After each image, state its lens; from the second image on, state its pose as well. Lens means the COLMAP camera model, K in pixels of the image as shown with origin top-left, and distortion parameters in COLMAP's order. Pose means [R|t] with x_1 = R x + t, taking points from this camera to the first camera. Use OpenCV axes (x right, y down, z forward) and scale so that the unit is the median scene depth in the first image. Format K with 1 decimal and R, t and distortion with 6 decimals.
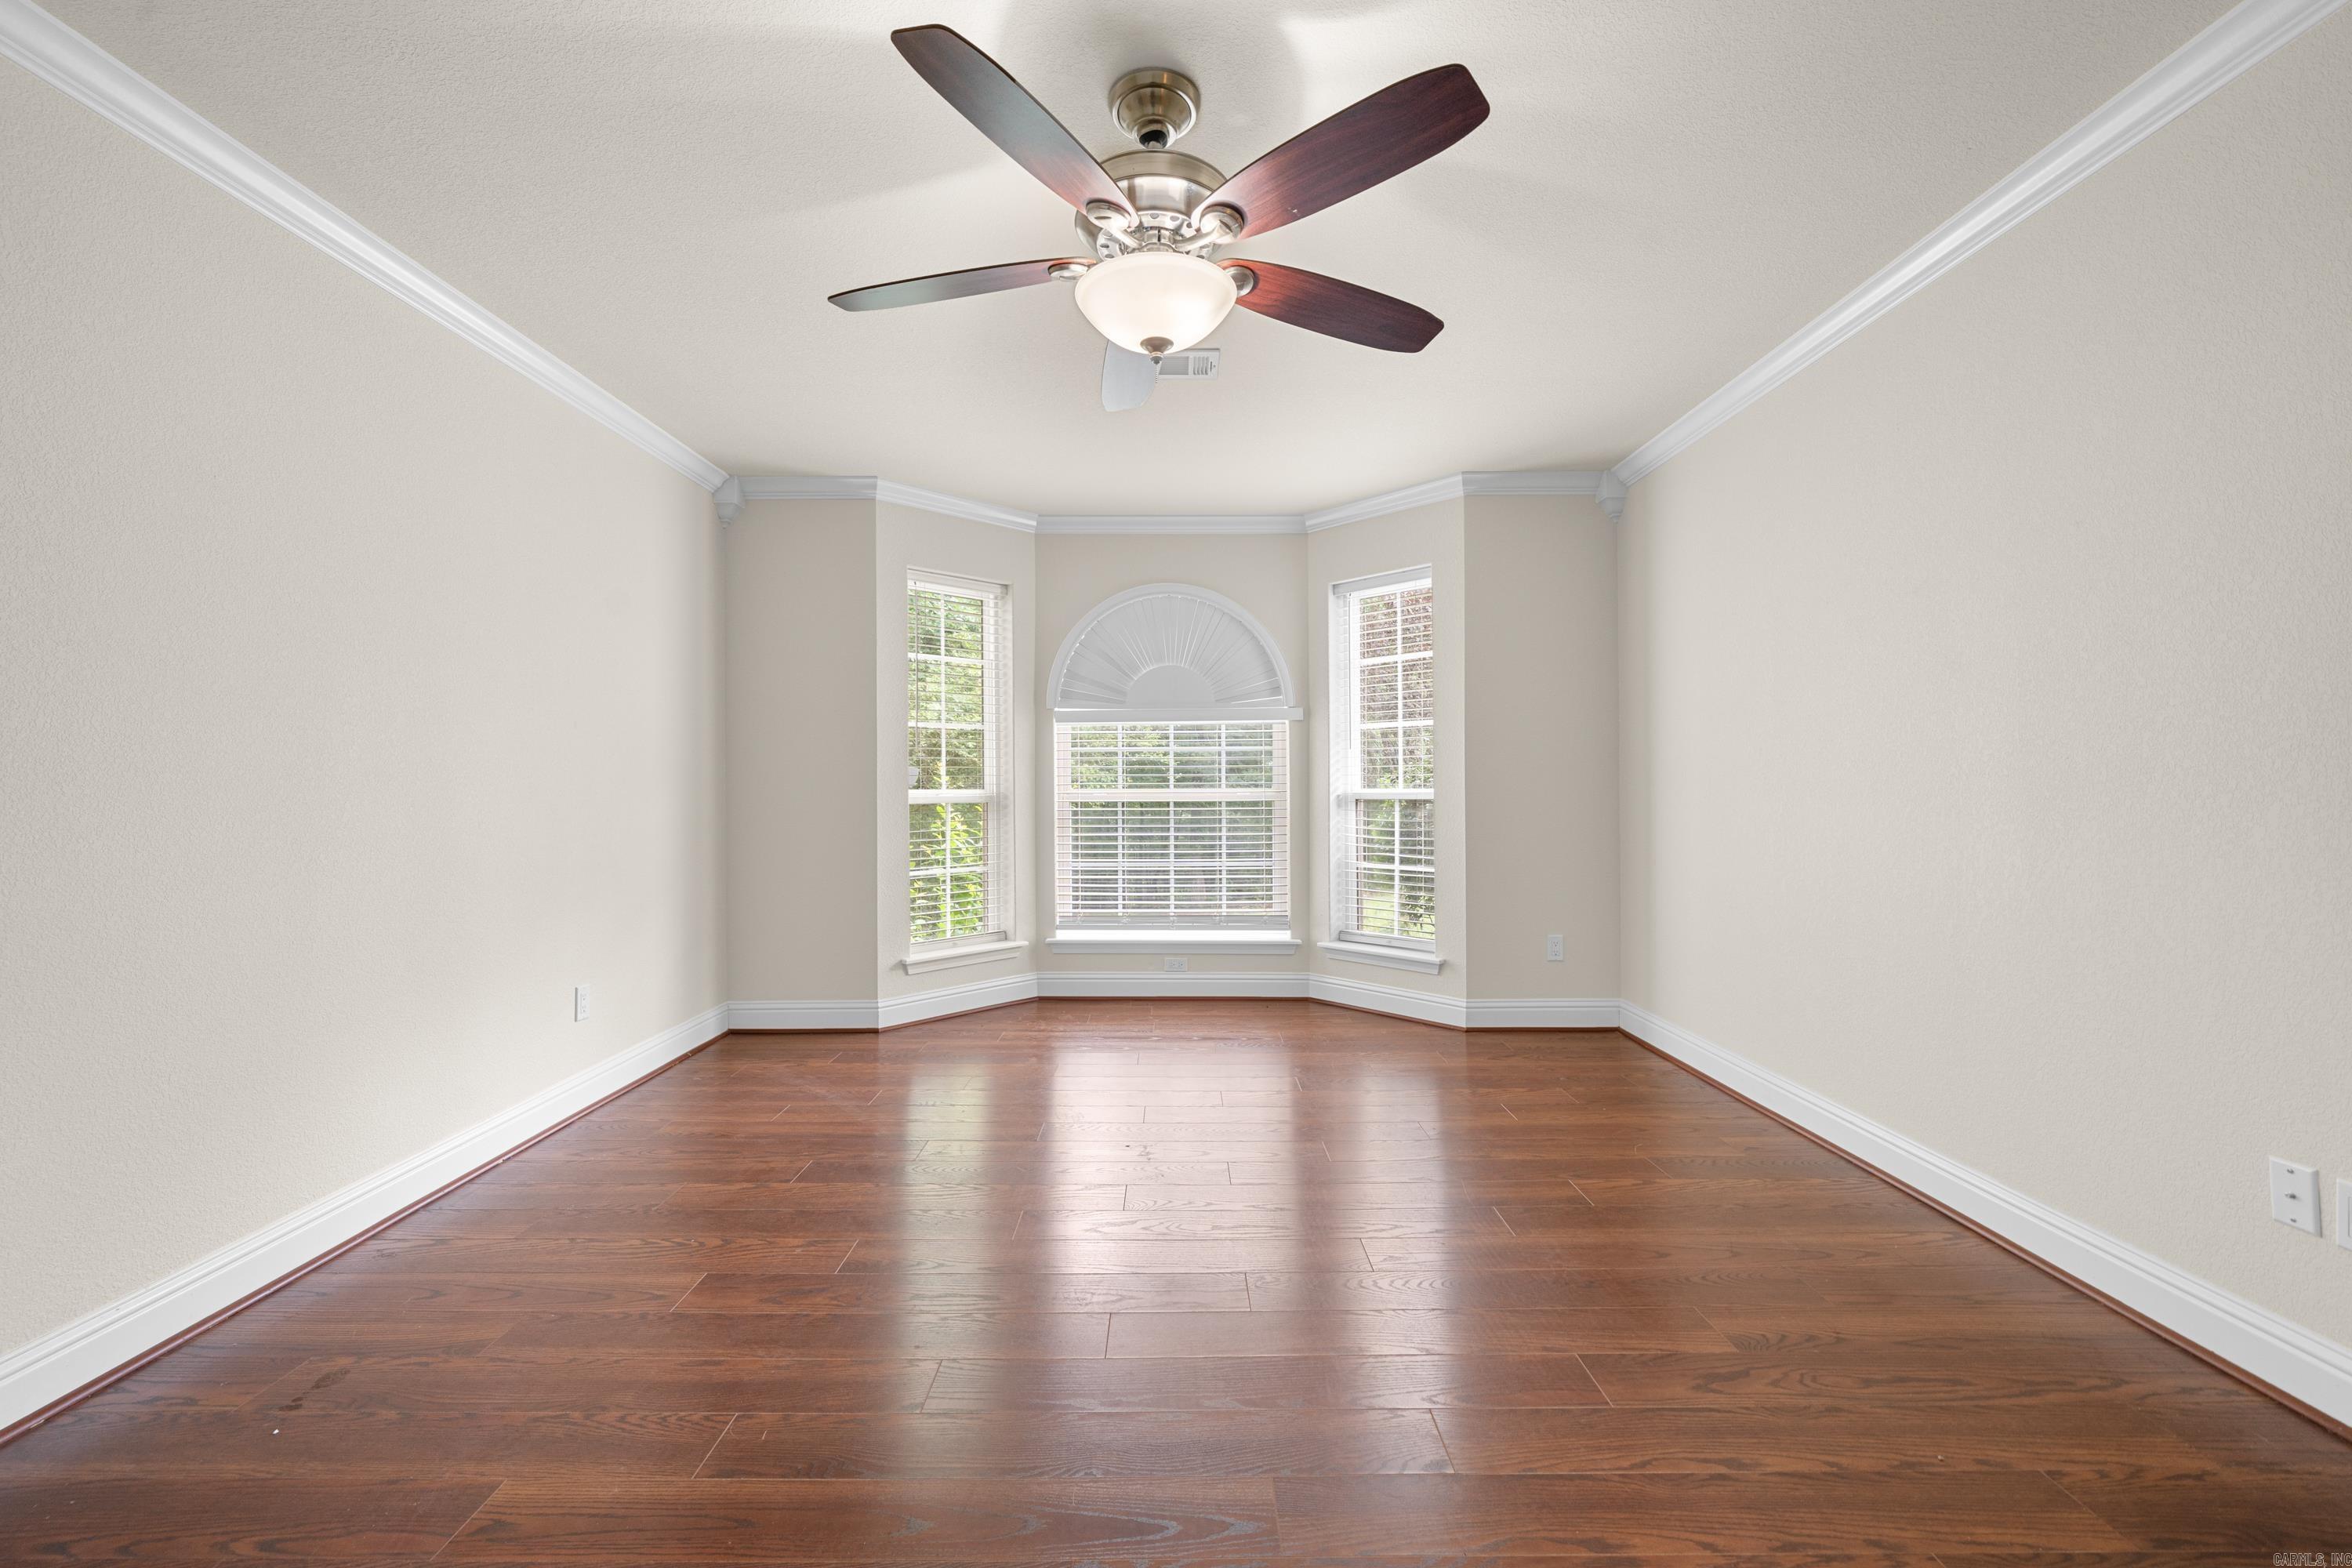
lens RADIAL K [[911.7, 0, 1176.0], [0, 911.7, 784.0], [0, 0, 1]] dist [-0.001163, 0.000071]
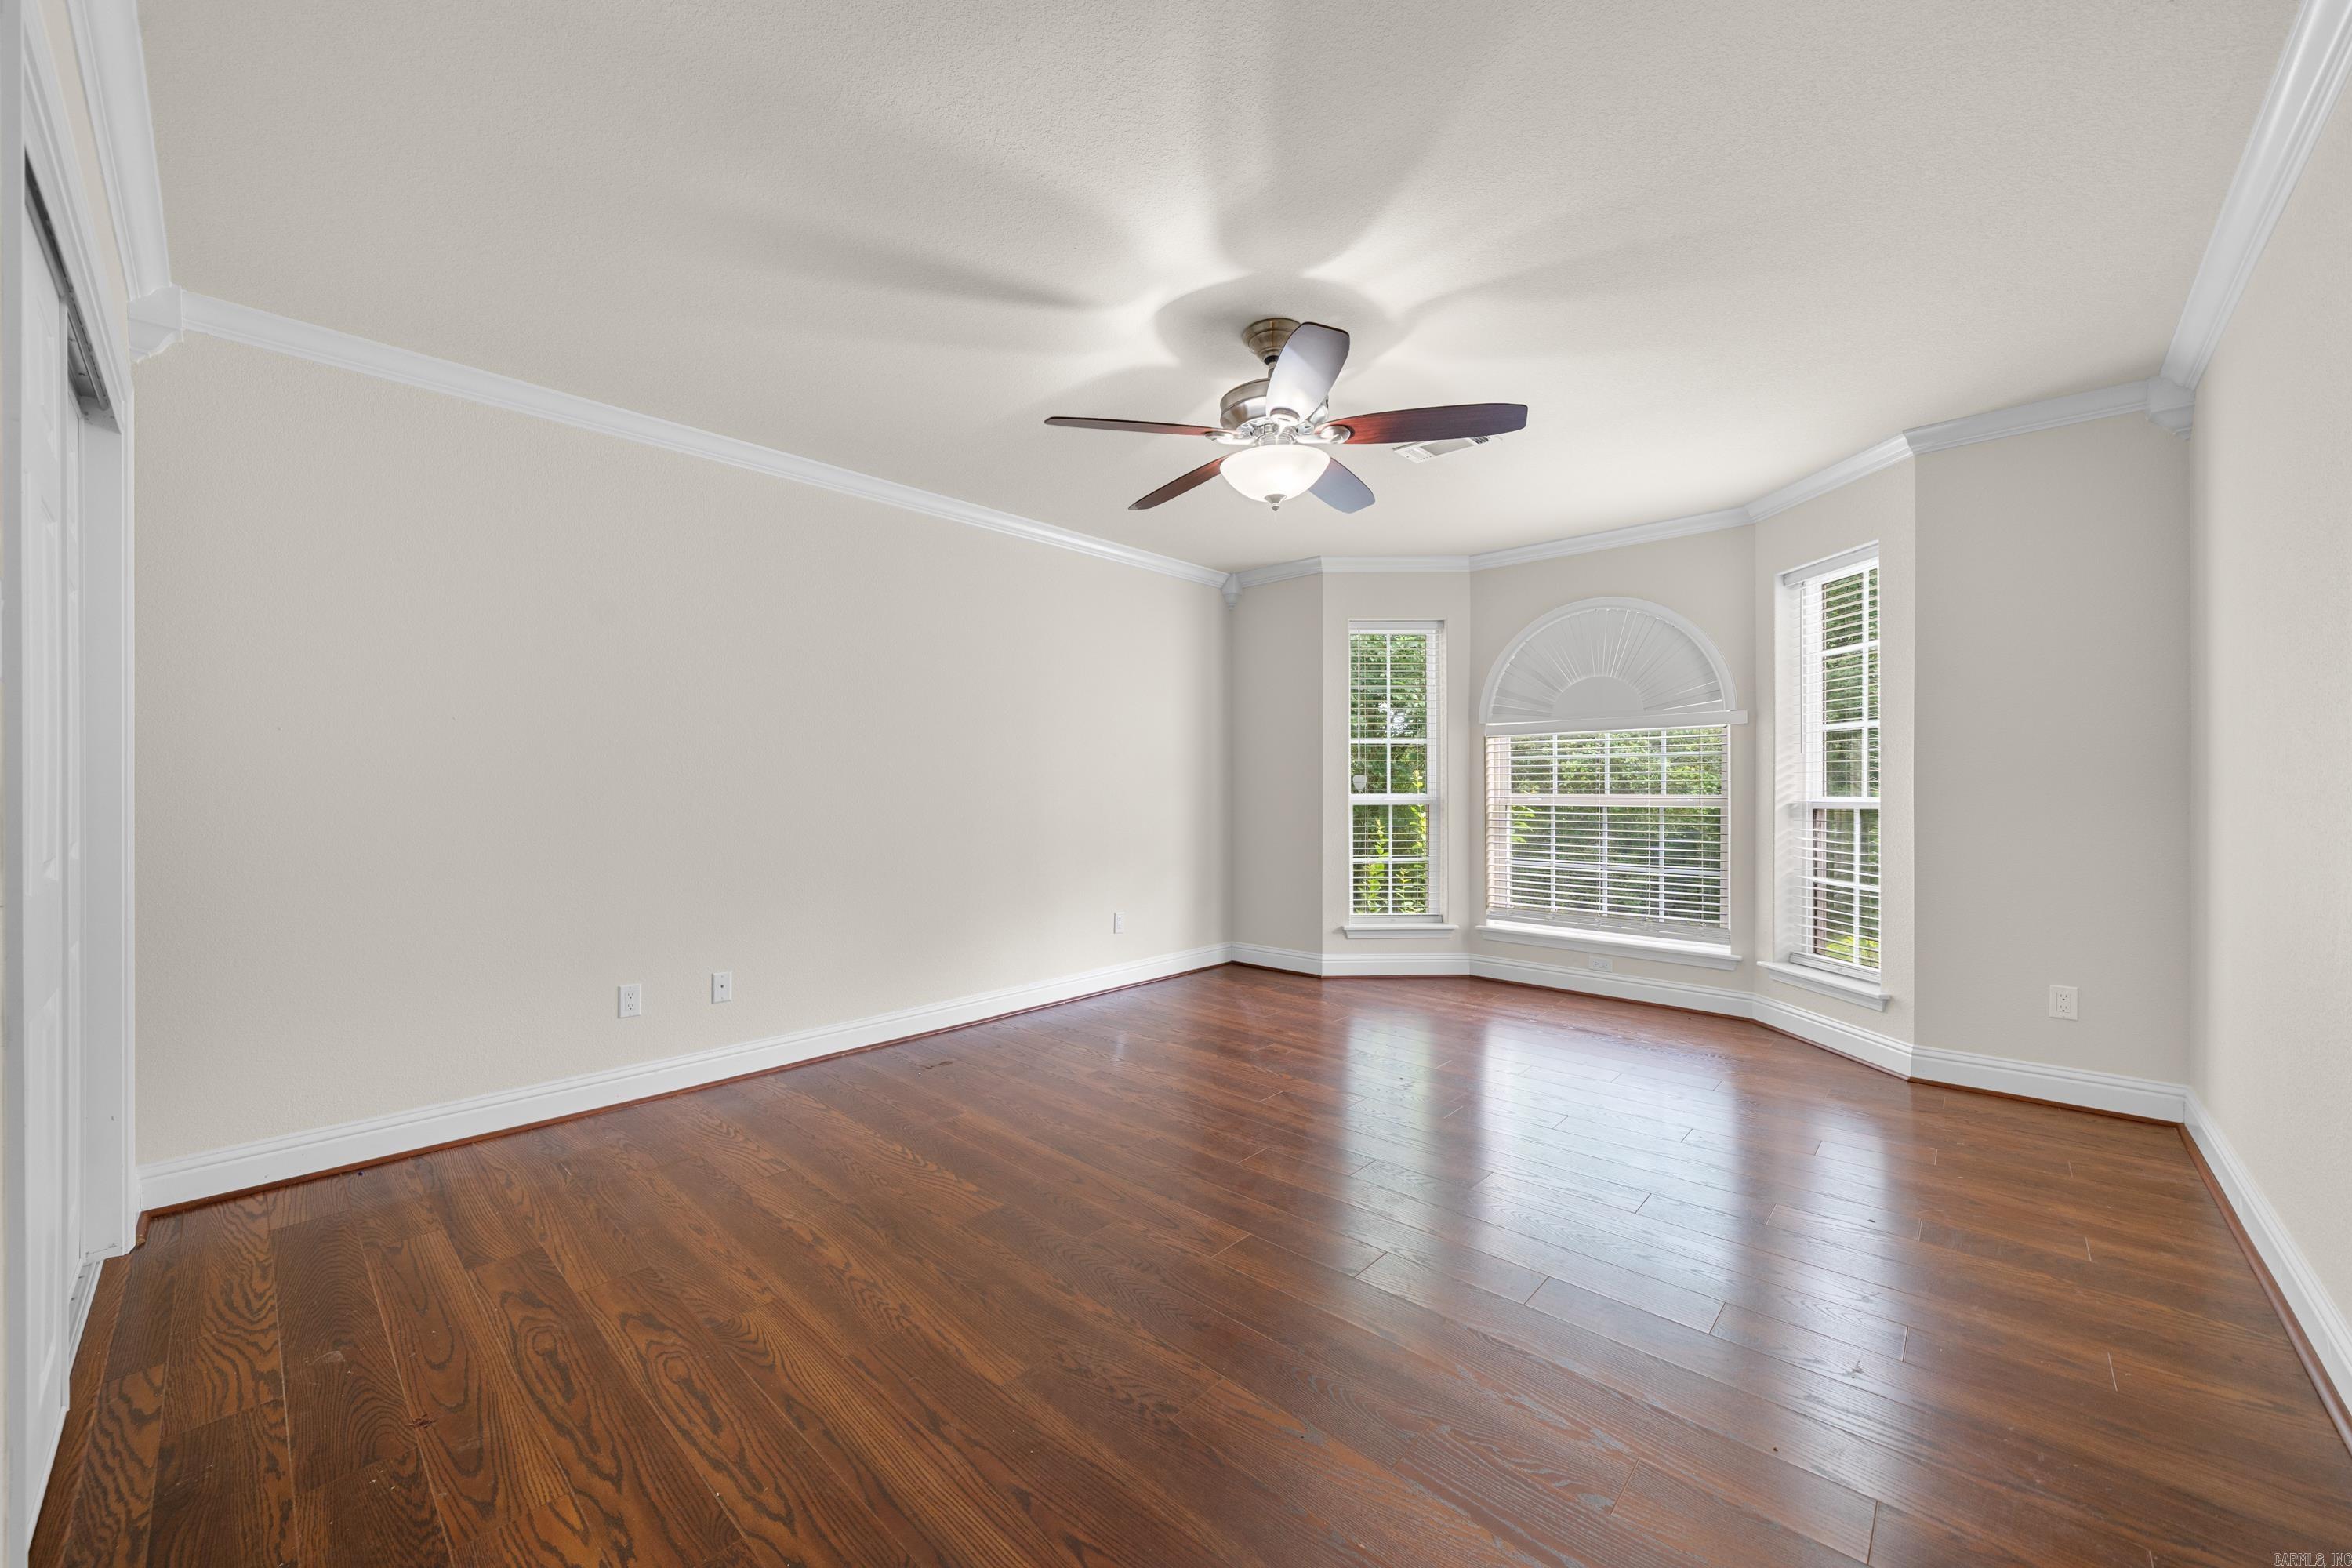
lens RADIAL K [[869.8, 0, 1174.7], [0, 869.8, 784.0], [0, 0, 1]] dist [-0.002837, -0.000139]
pose [[0.740110, 0.000673, -0.672485, 0.318636], [-0.002000, 0.999997, -0.001200, -0.005231], [0.672482, 0.002234, 0.740110, -0.062782]]
